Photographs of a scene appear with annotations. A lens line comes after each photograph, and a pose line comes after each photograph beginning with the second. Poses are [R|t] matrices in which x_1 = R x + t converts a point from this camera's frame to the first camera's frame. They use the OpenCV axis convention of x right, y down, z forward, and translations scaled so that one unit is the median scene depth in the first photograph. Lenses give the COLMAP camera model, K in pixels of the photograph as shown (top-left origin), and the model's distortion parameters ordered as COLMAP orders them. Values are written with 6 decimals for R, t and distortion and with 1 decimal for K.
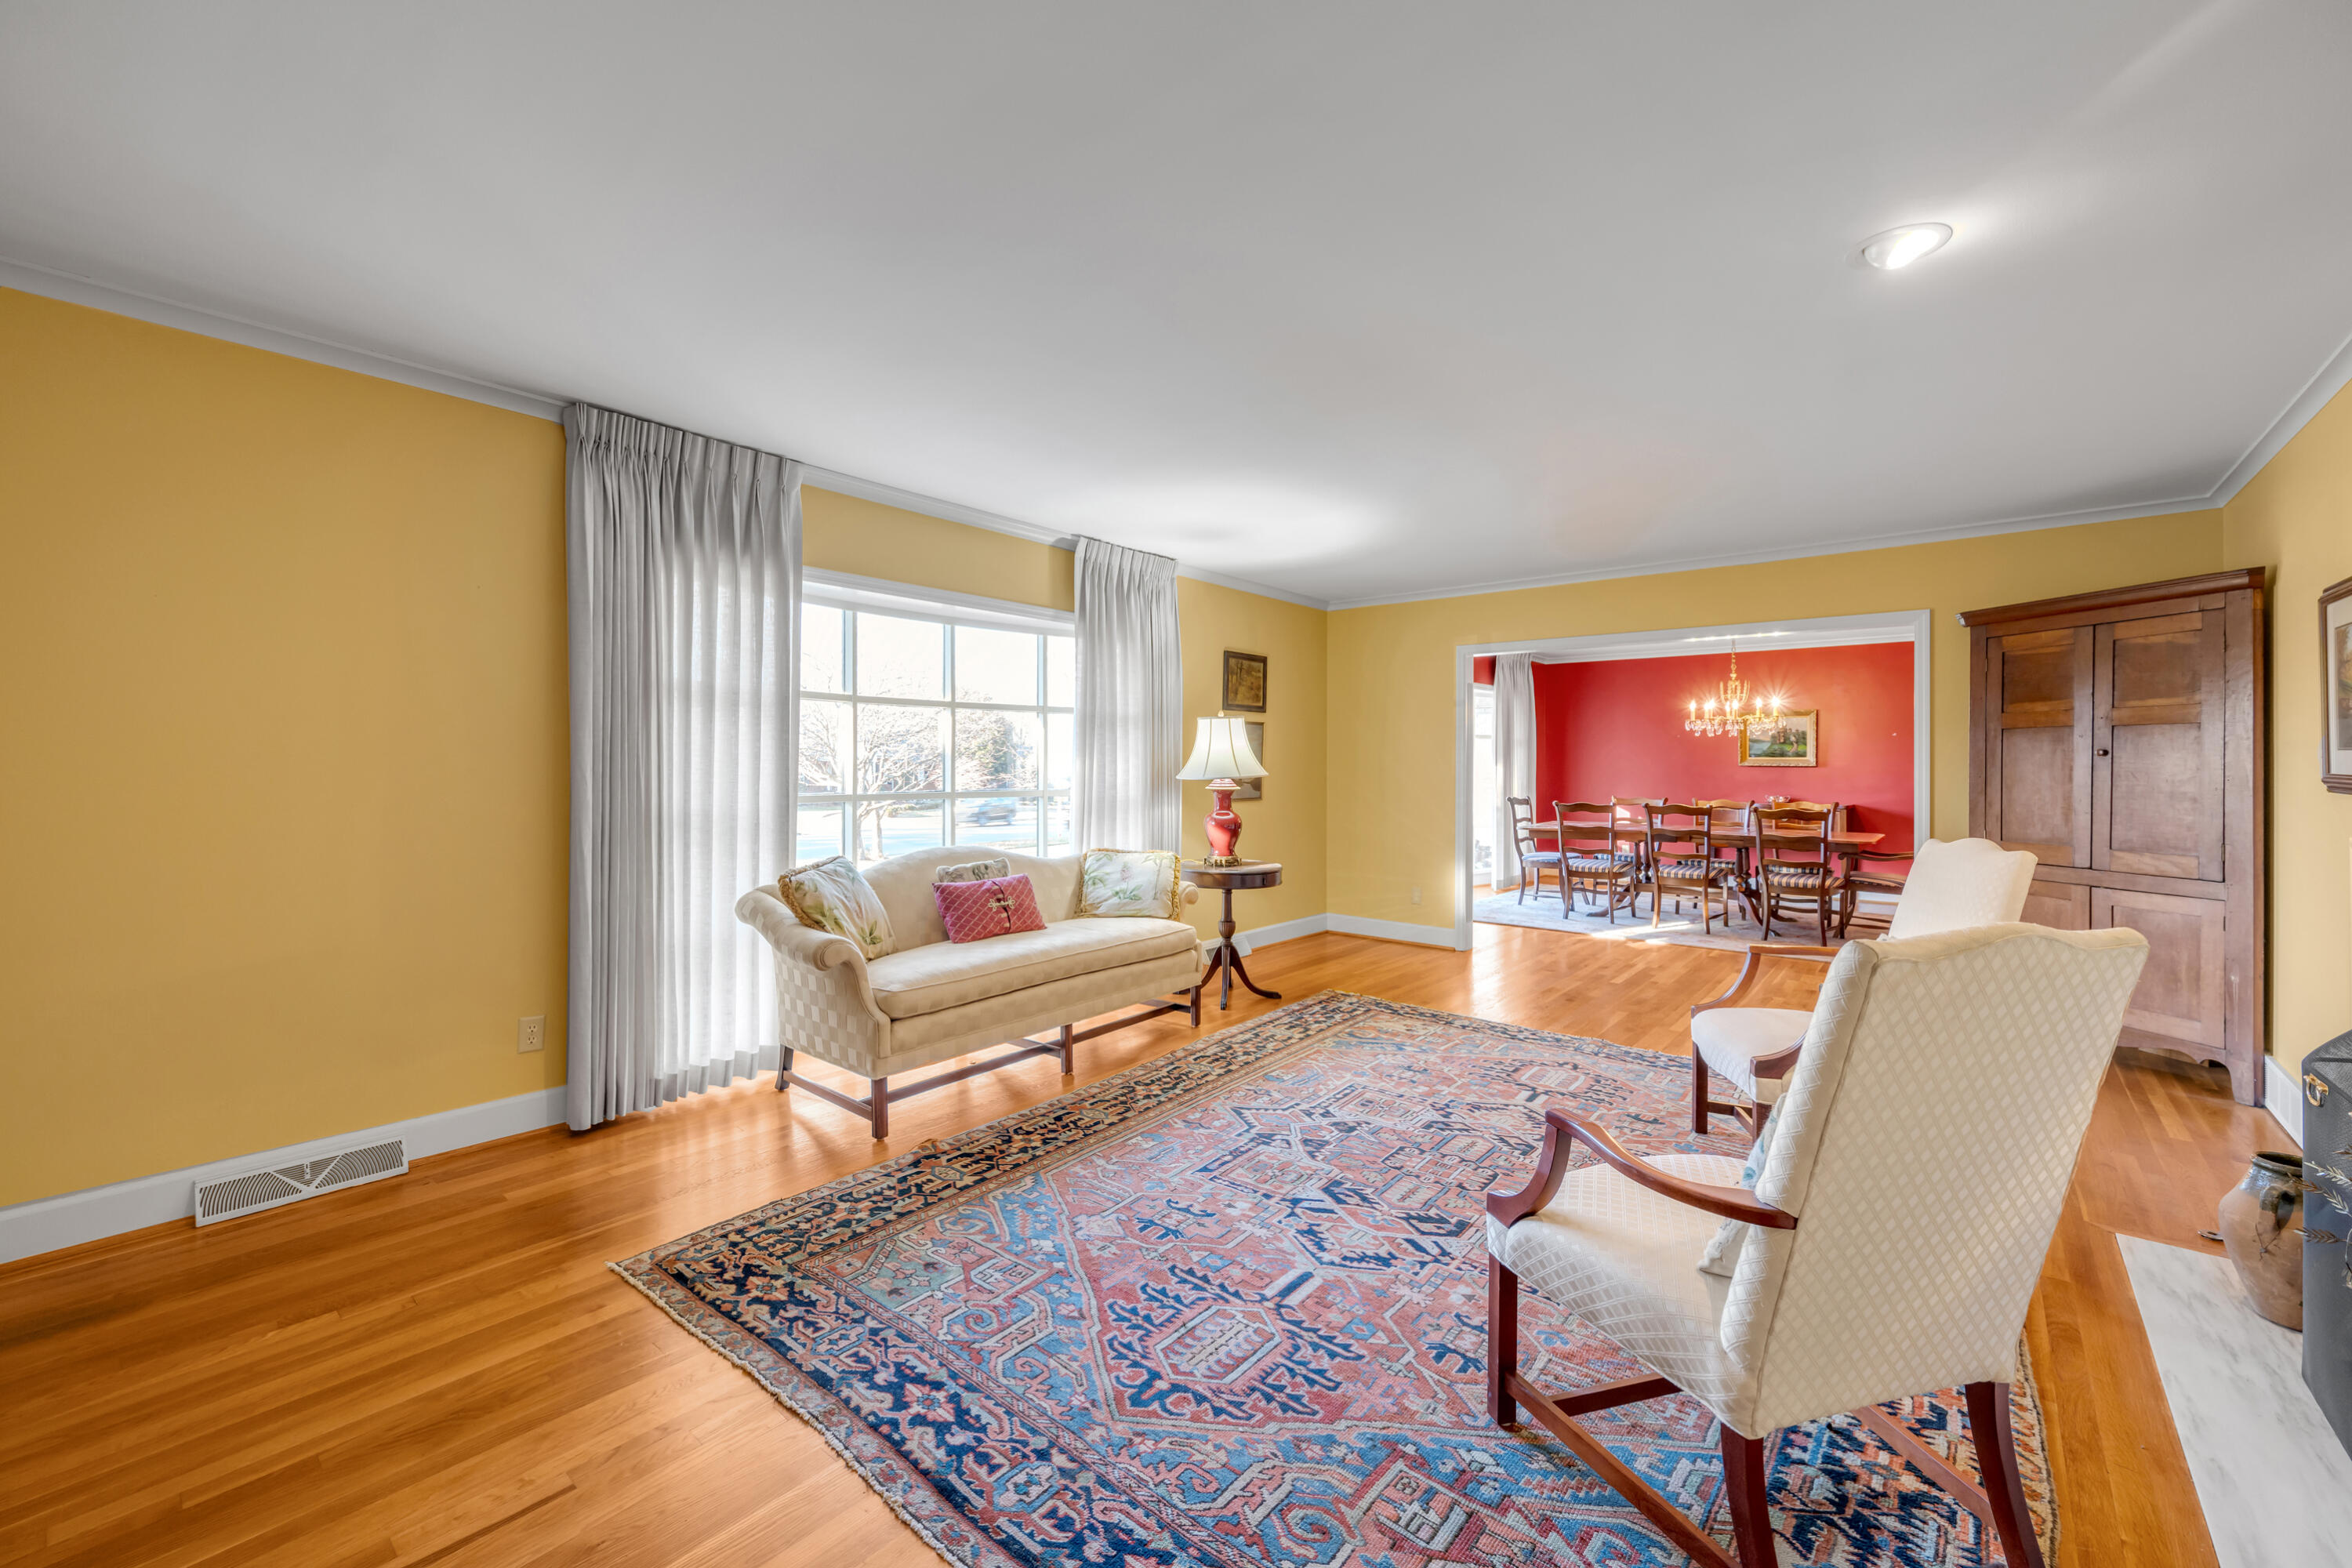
lens RADIAL K [[948.3, 0, 1182.4], [0, 948.3, 766.1], [0, 0, 1]] dist [-0.002442, 0.000044]
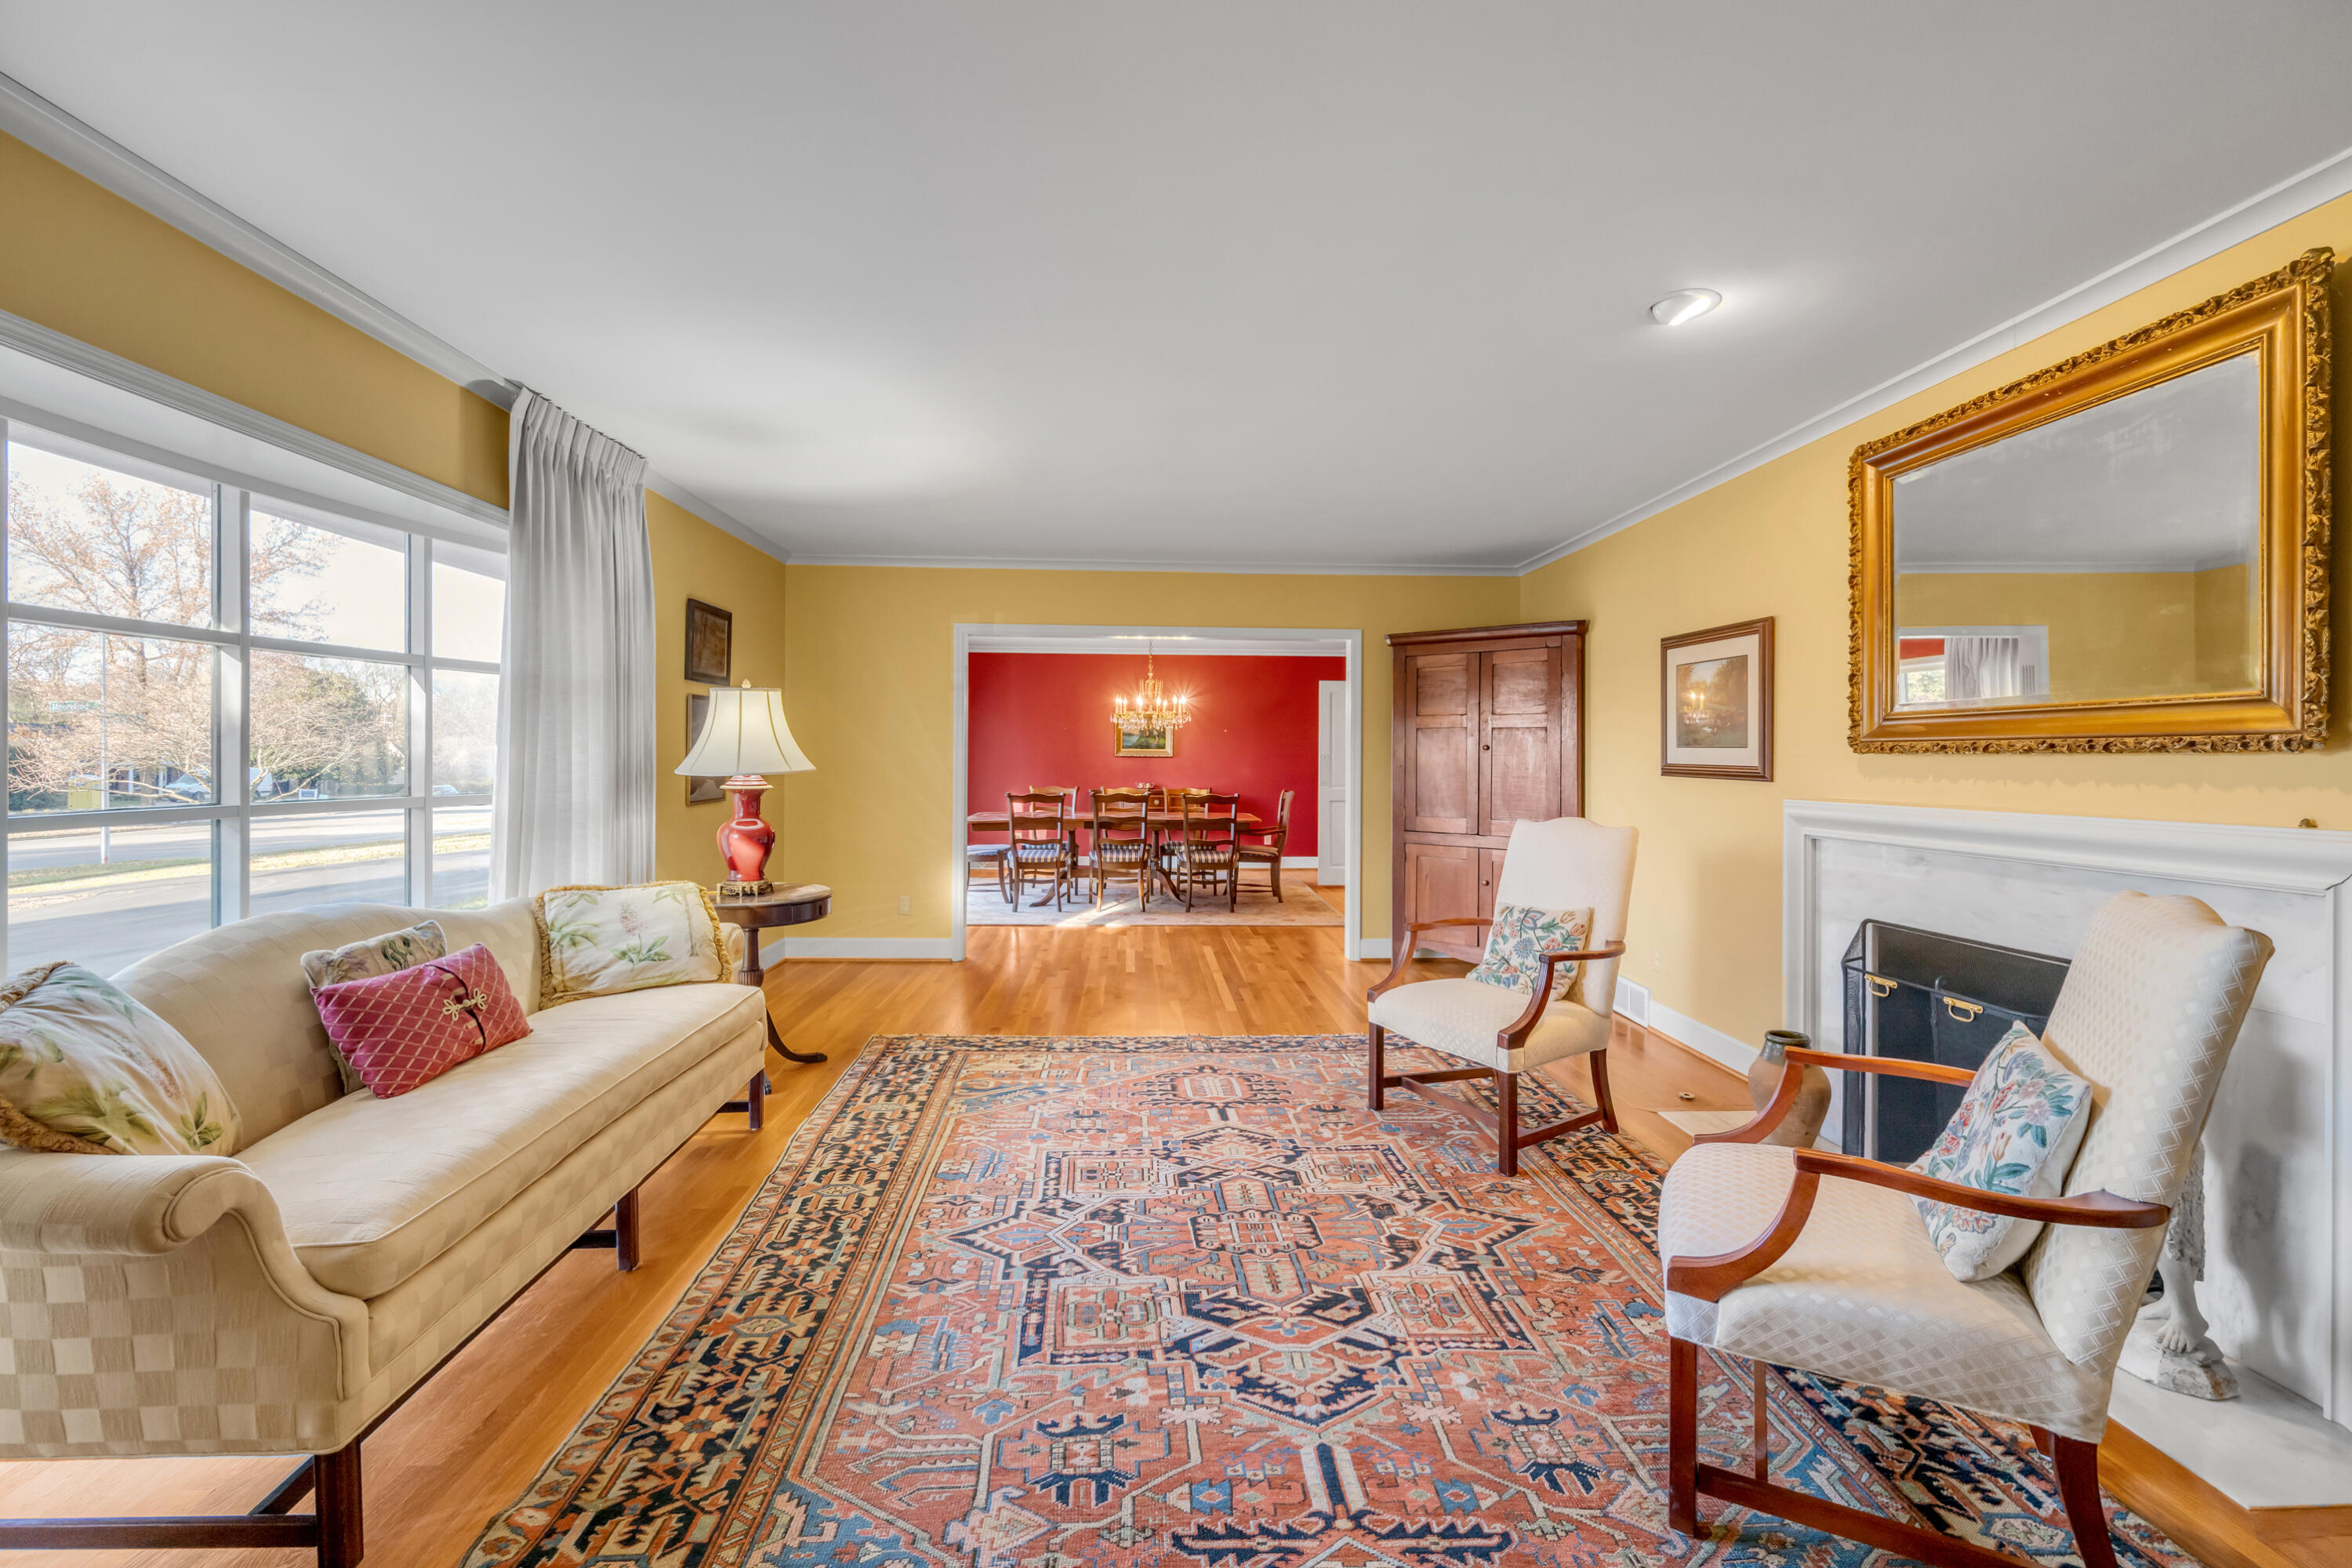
lens RADIAL K [[948.3, 0, 1179.9], [0, 948.3, 759.2], [0, 0, 1]] dist [-0.002442, 0.000044]
pose [[0.736467, -0.000615, 0.676473, -0.288631], [-0.001913, 0.999994, 0.002991, -0.001283], [-0.676471, -0.003497, 0.736461, 0.344637]]
